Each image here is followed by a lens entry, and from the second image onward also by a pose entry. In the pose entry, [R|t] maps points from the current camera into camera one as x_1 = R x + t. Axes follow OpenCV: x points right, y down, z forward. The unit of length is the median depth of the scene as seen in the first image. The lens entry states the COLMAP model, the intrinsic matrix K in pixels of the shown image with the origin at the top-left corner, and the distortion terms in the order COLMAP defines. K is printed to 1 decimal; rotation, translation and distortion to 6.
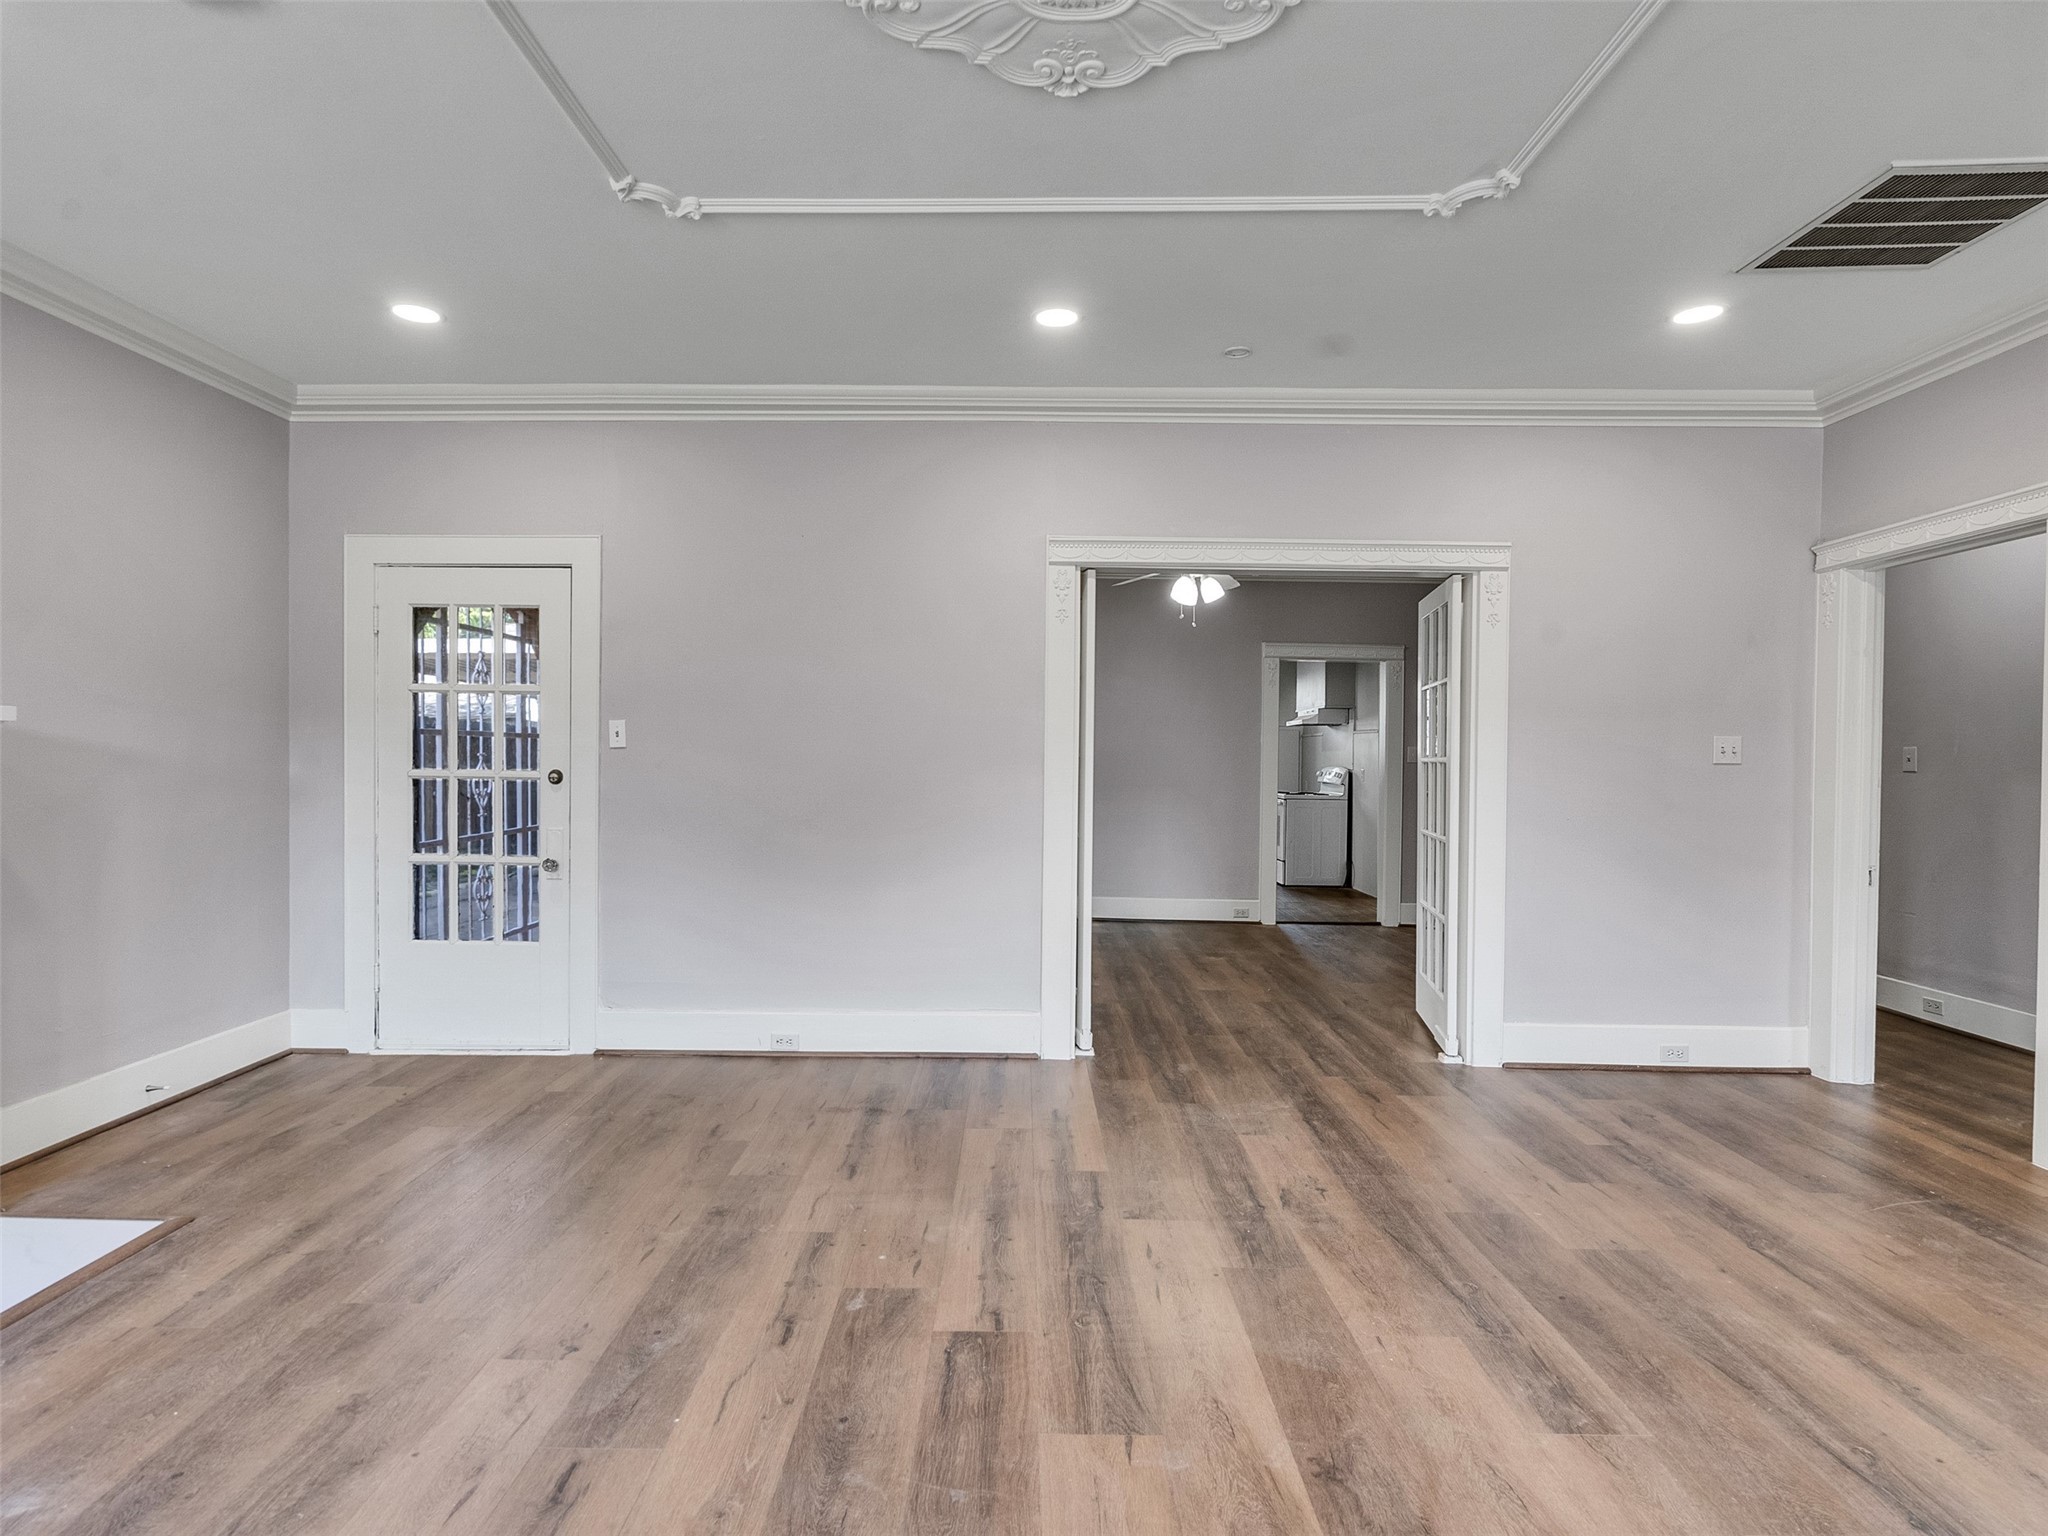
lens RADIAL K [[1039.4, 0, 1018.9], [0, 1039.4, 774.2], [0, 0, 1]] dist [-0.006054, 0.003322]
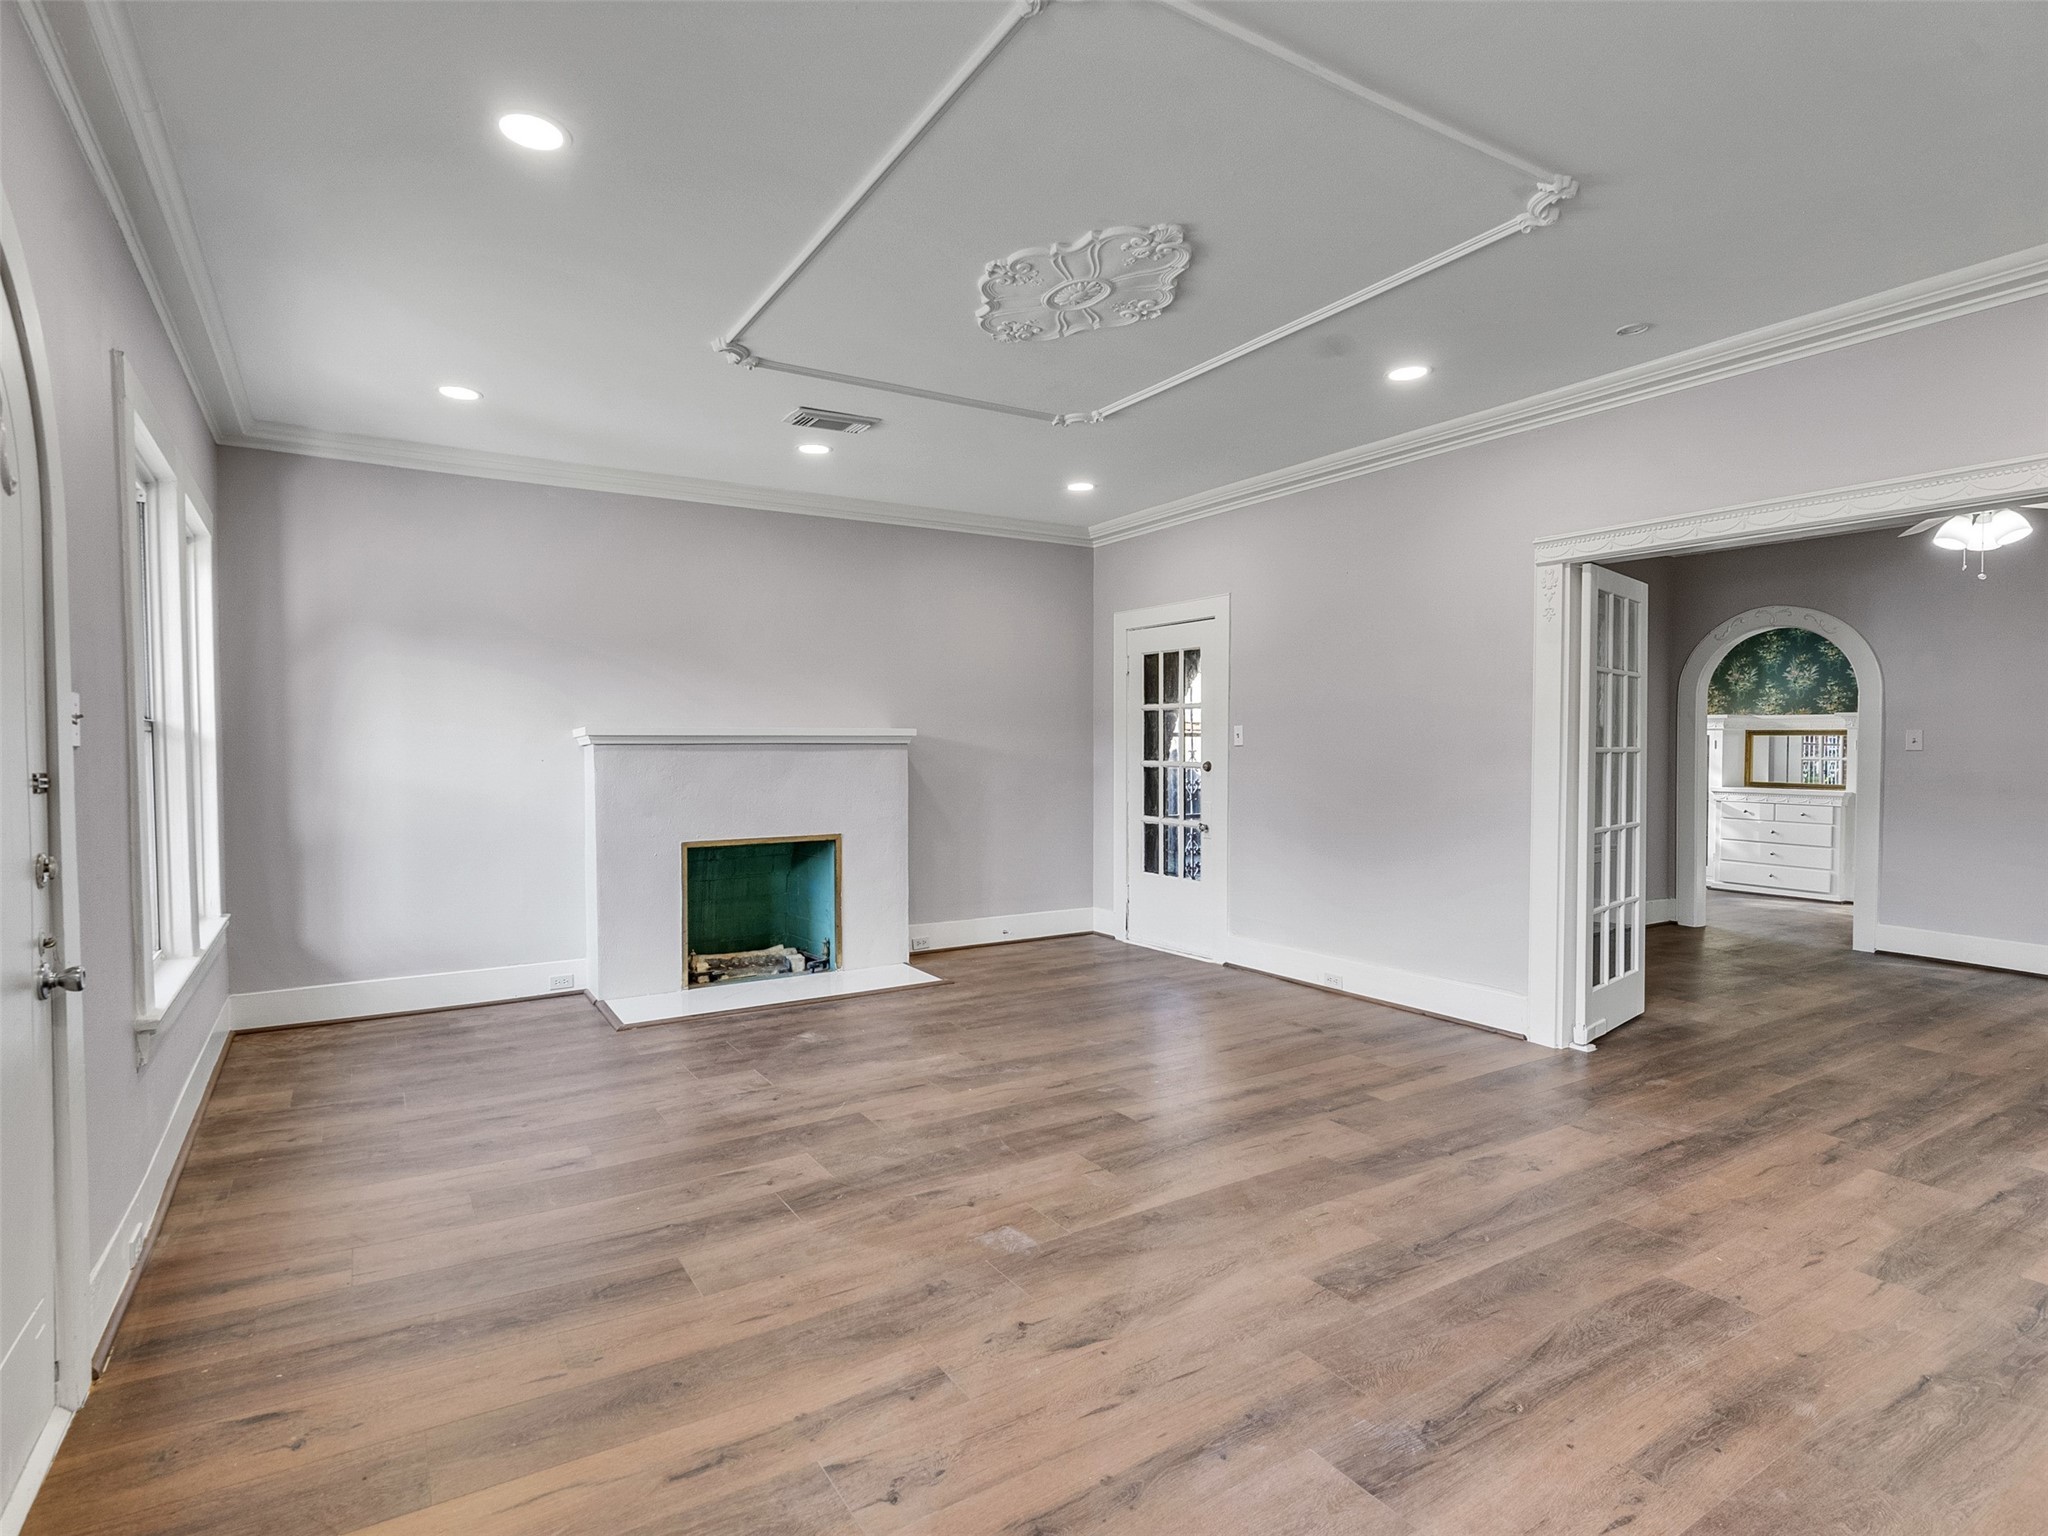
lens RADIAL K [[1039.4, 0, 1010.5], [0, 1039.4, 780.4], [0, 0, 1]] dist [-0.006054, 0.003322]
pose [[0.542211, 0.020640, -0.839989, 0.625042], [-0.013762, 0.999782, 0.015684, 0.003163], [0.840129, 0.003056, 0.542377, -0.001845]]
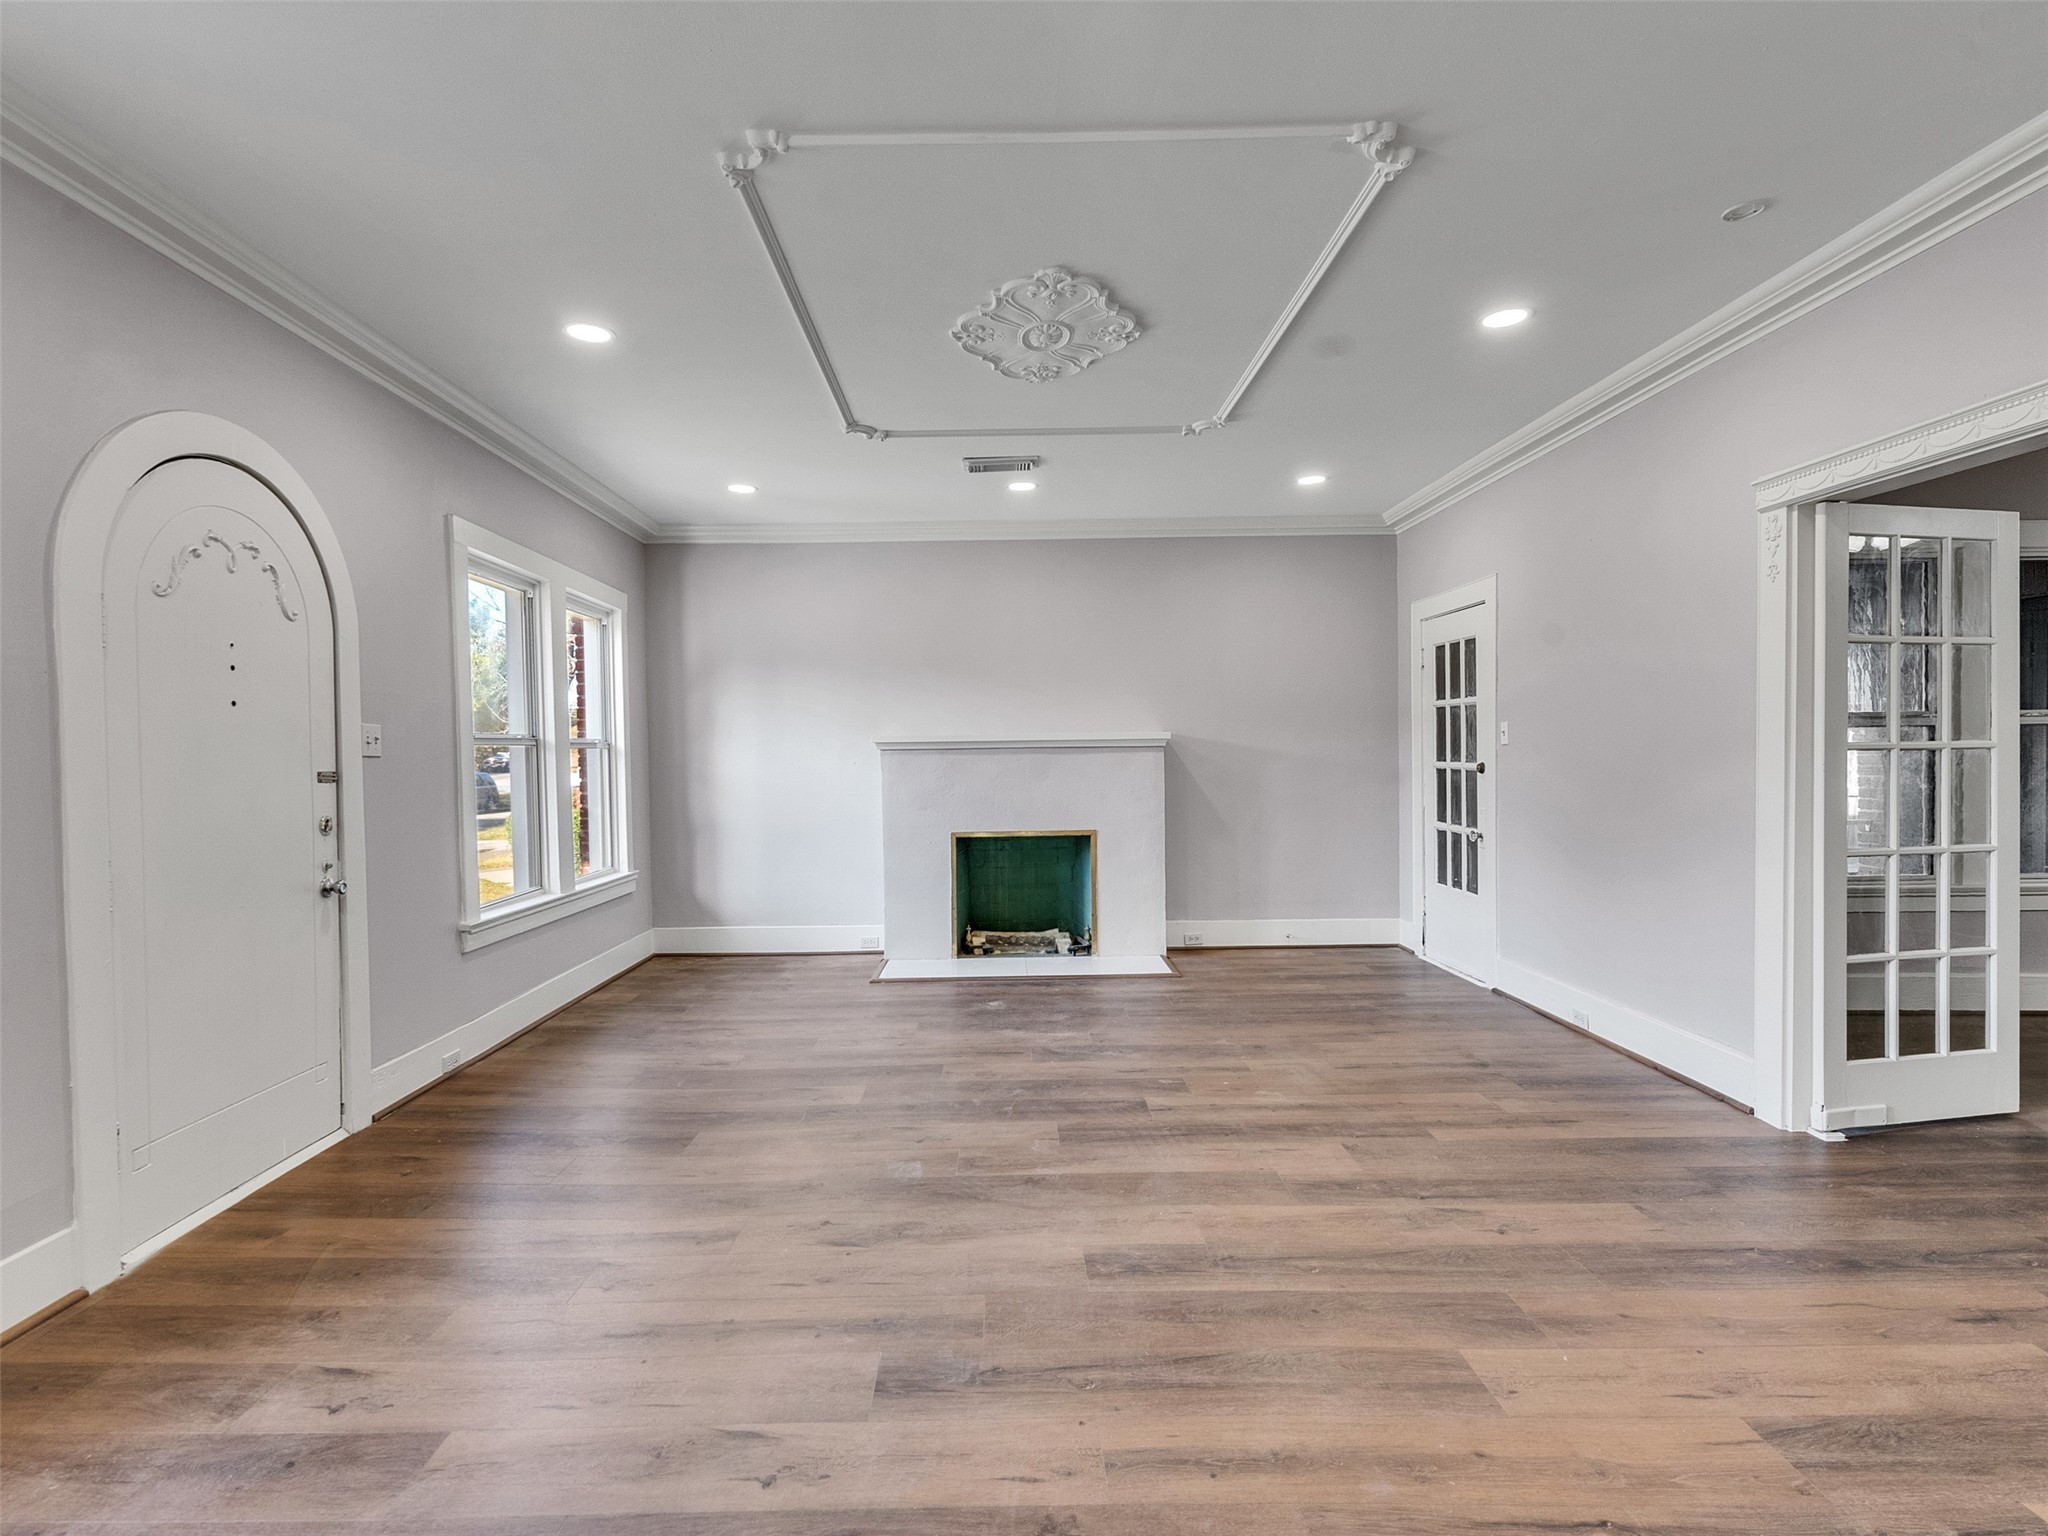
lens RADIAL K [[1039.4, 0, 1008.4], [0, 1039.4, 783.3], [0, 0, 1]] dist [-0.006054, 0.003322]
pose [[0.028462, 0.024102, -0.999304, 0.839447], [-0.010624, 0.999660, 0.023808, -0.002901], [0.999538, 0.009939, 0.028709, 0.390480]]
